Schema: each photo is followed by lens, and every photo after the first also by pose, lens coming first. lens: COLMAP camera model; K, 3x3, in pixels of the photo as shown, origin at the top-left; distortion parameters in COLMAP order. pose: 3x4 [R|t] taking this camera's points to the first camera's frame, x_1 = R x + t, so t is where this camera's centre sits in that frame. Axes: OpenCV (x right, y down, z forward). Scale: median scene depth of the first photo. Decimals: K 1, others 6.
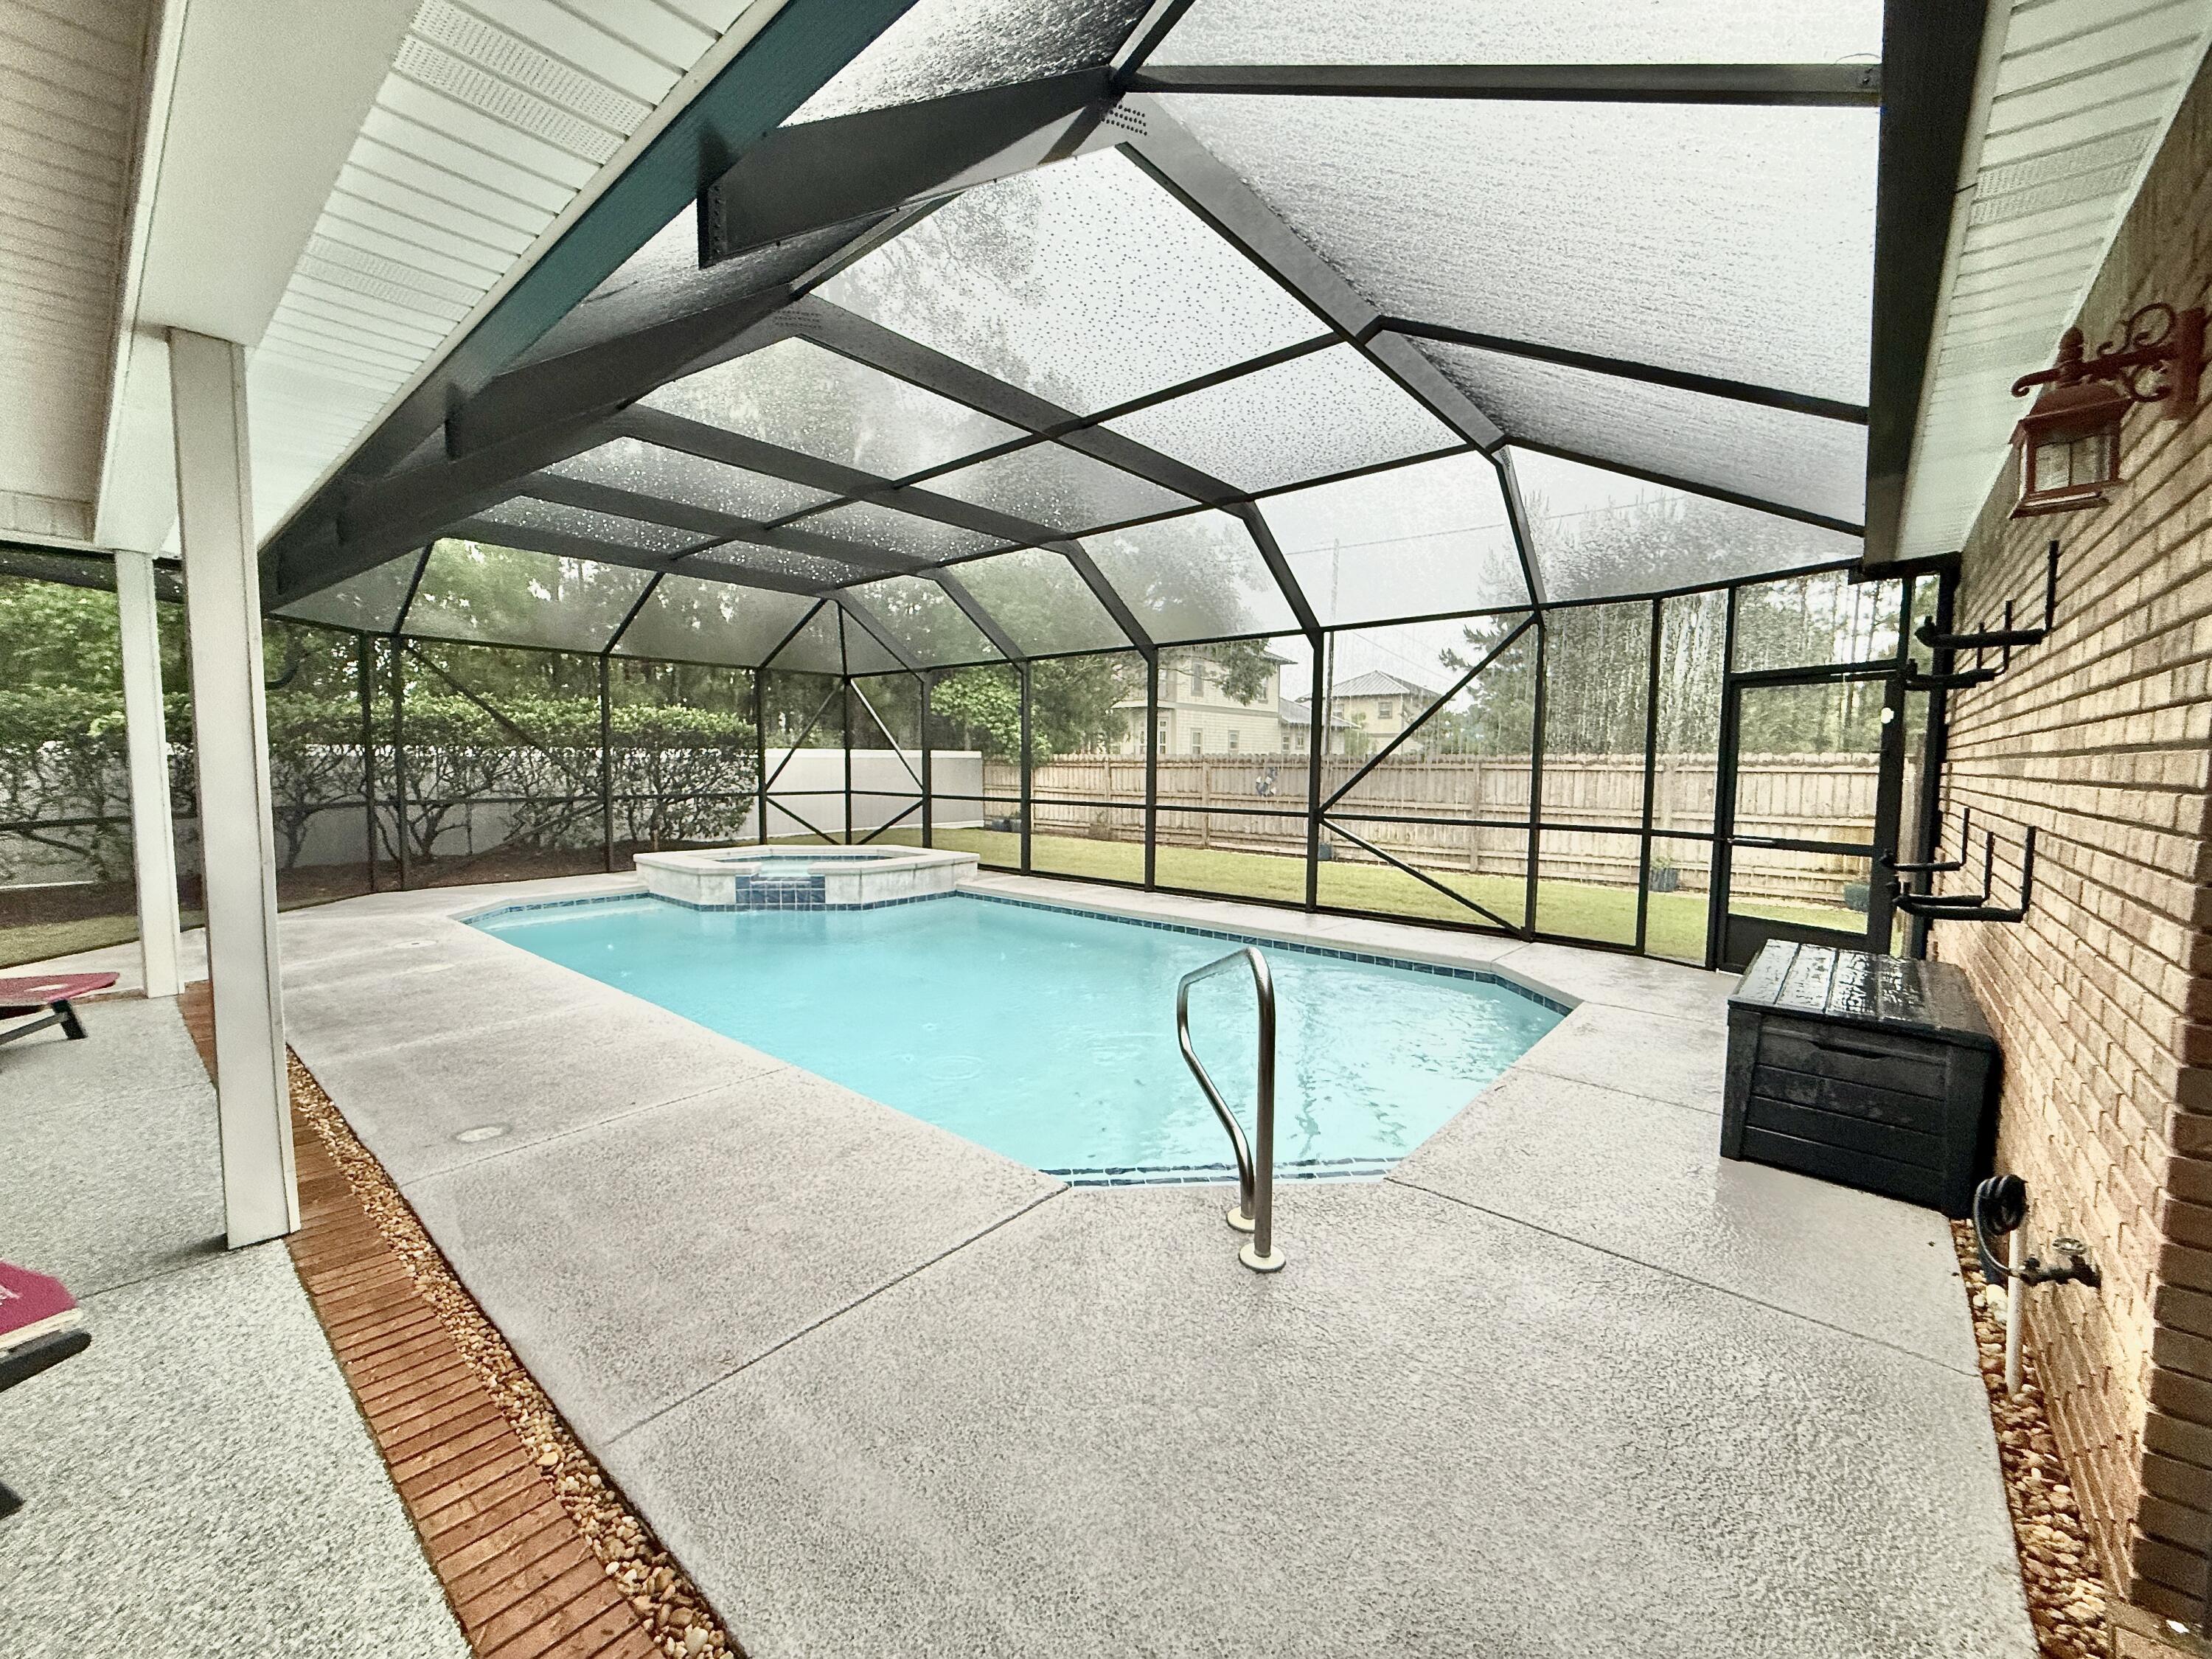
lens RADIAL K [[881.0, 0, 1097.7], [0, 881.0, 825.3], [0, 0, 1]] dist [-0.000431, -0.000090]
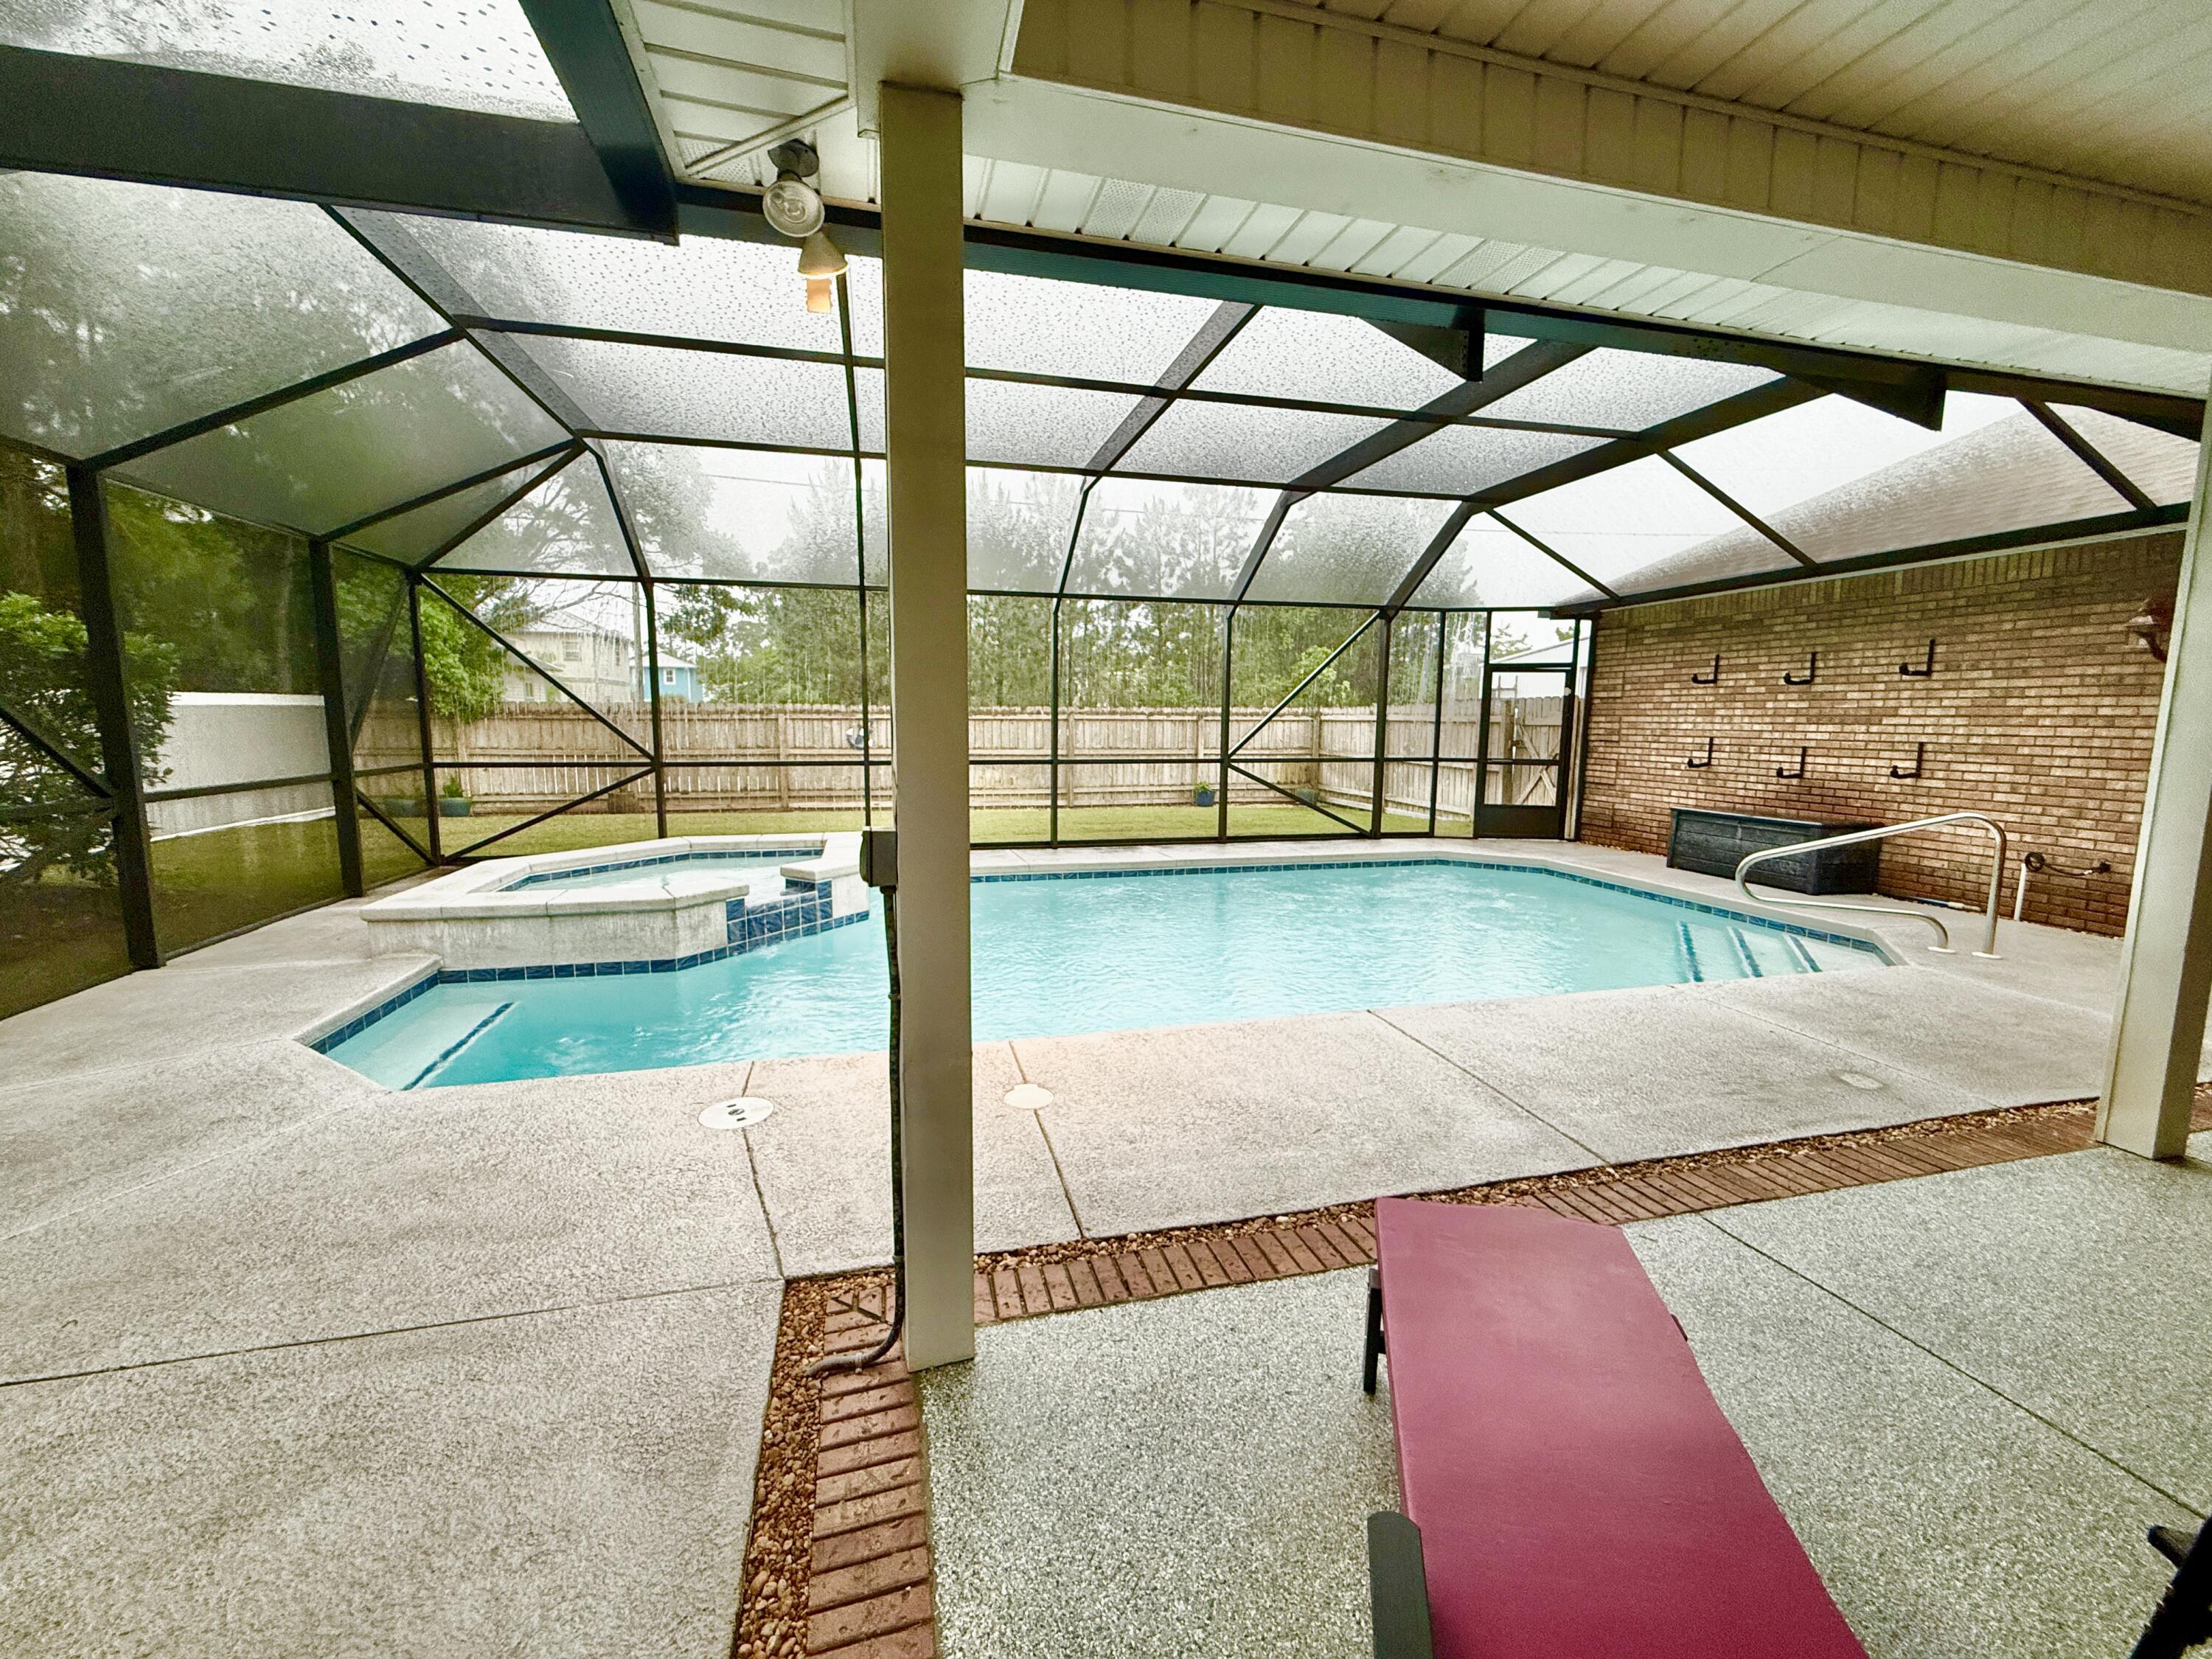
lens RADIAL K [[887.1, 0, 1106.0], [0, 887.1, 829.5], [0, 0, 1]] dist [-0.000249, 0.000016]
pose [[0.575084, -0.107739, 0.810969, -0.980480], [0.056844, 0.994157, 0.091766, -0.044890], [-0.816117, -0.006675, 0.577848, 0.541723]]
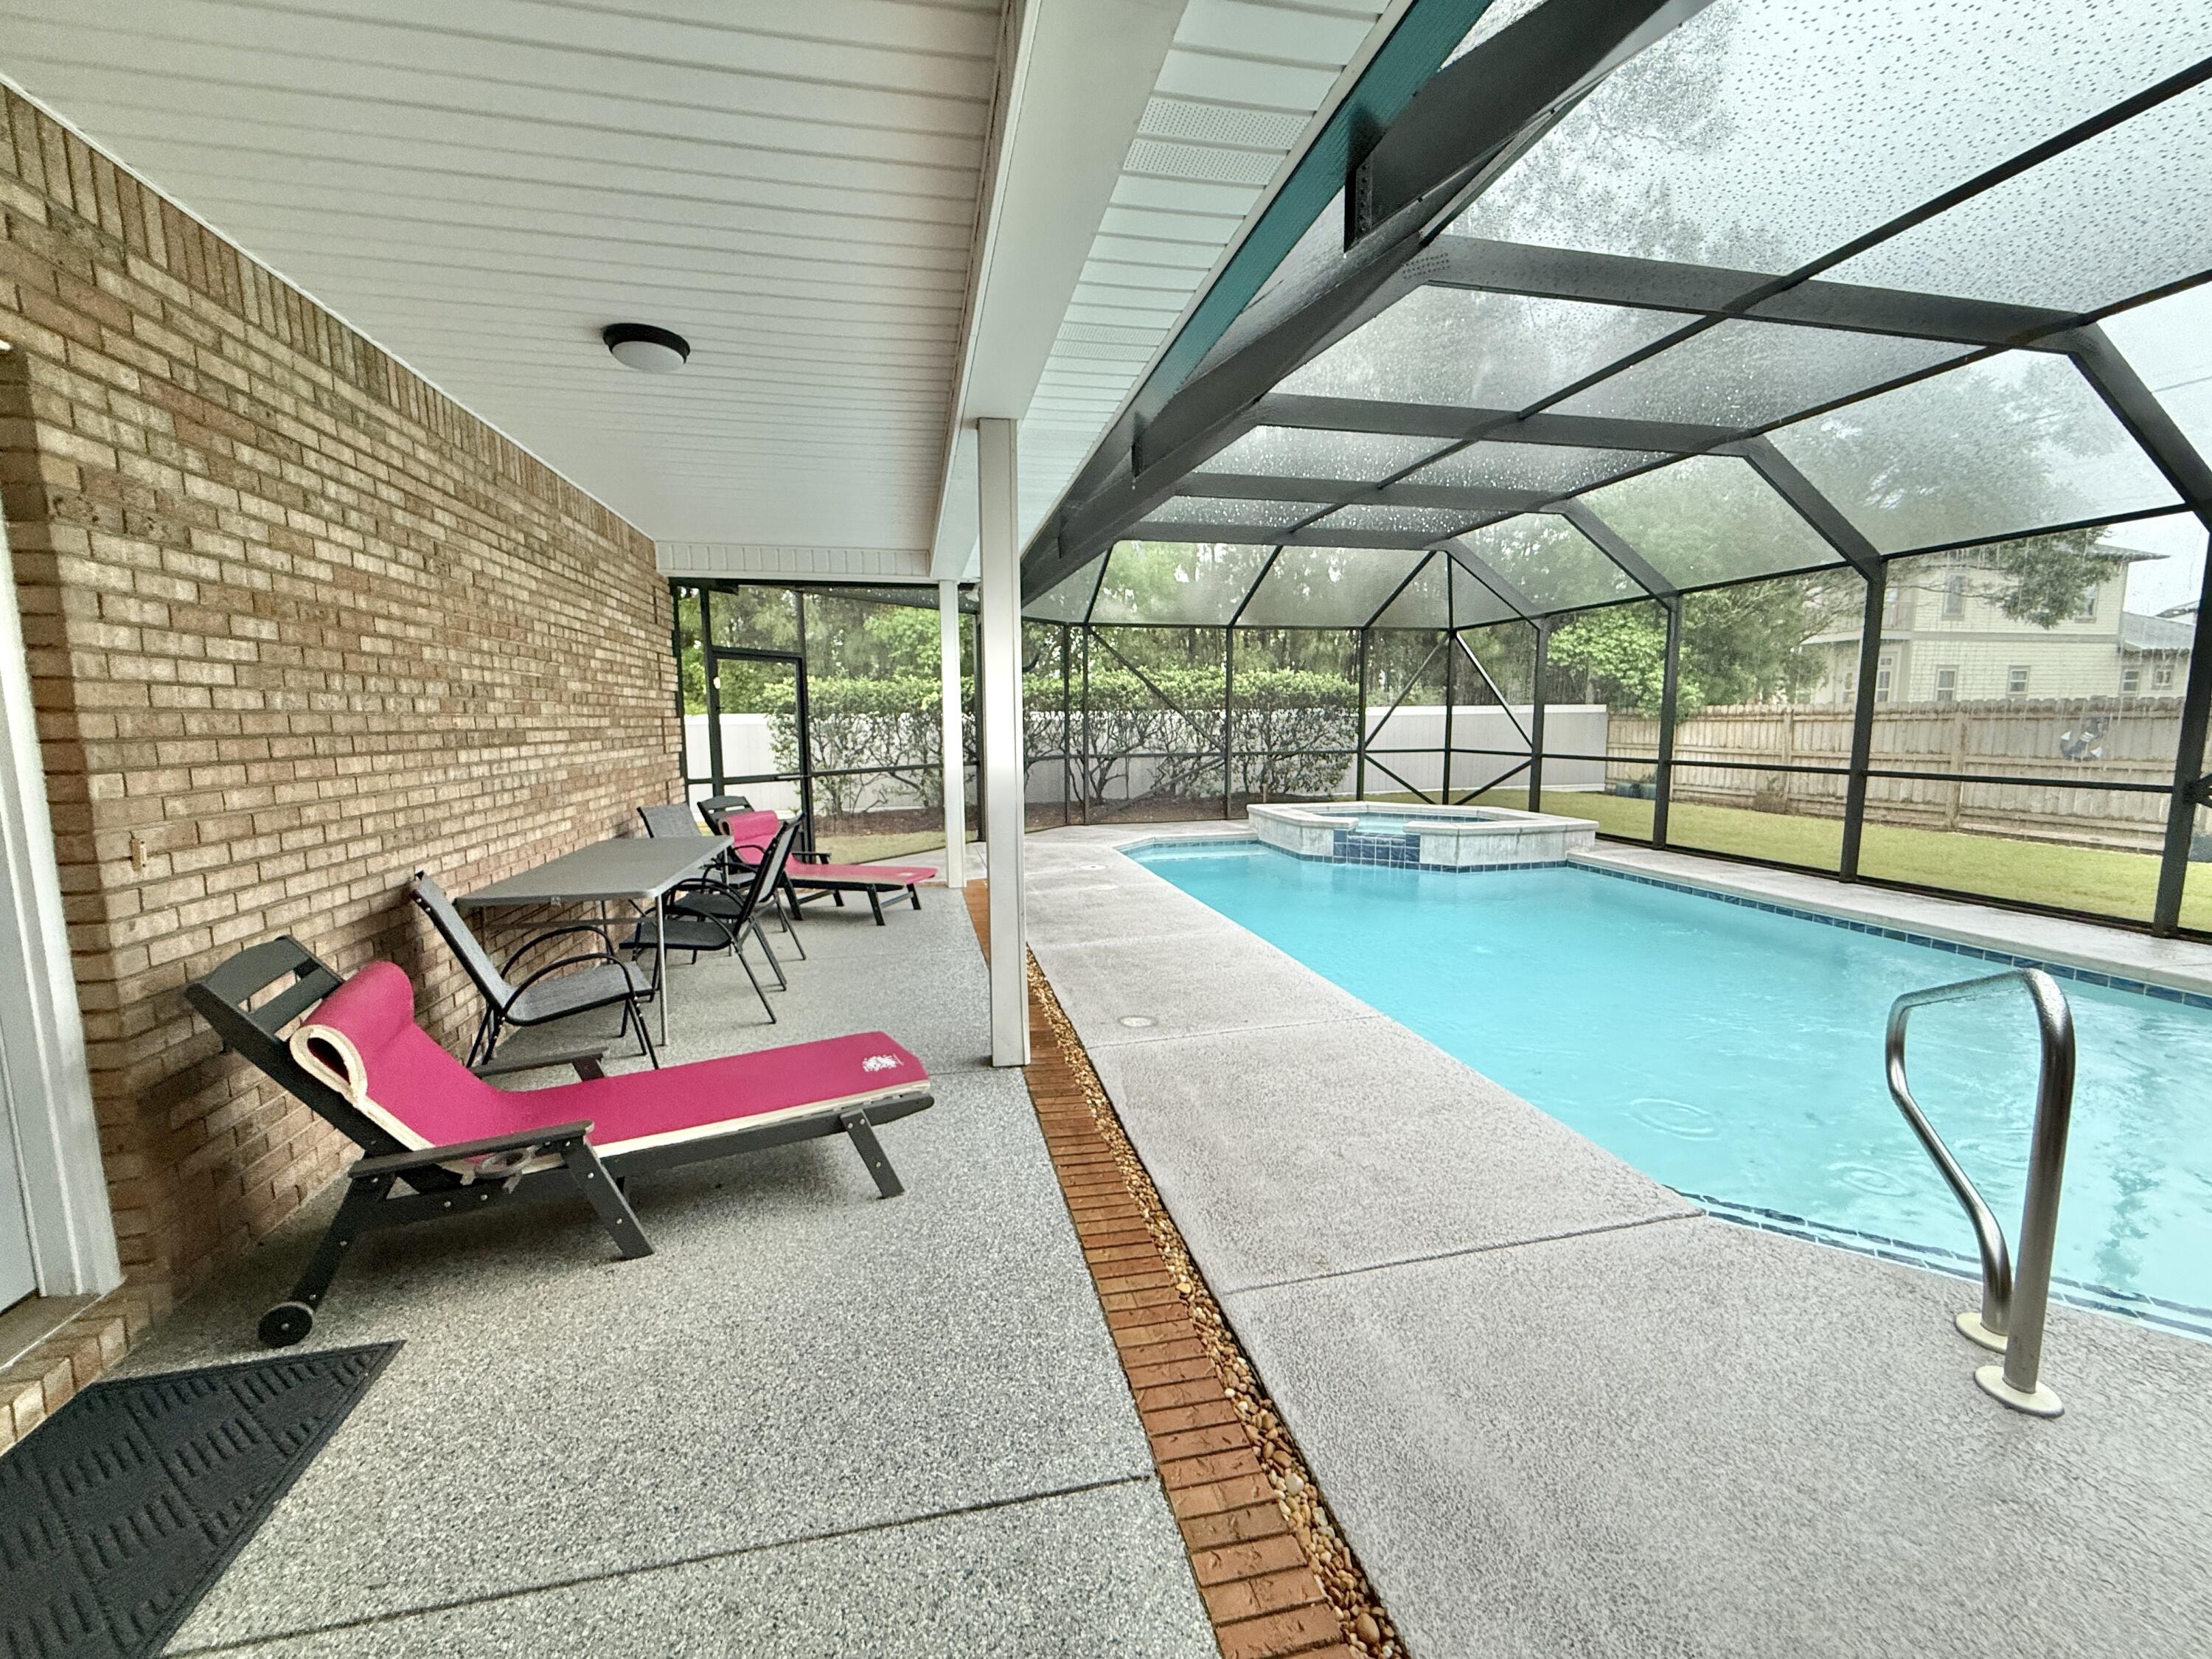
lens RADIAL K [[881.0, 0, 1097.7], [0, 881.0, 825.3], [0, 0, 1]] dist [-0.000431, -0.000090]
pose [[0.796383, 0.057522, -0.602050, -0.003280], [-0.029045, 0.997956, 0.056928, 0.000979], [0.604094, -0.027850, 0.796426, -0.011621]]
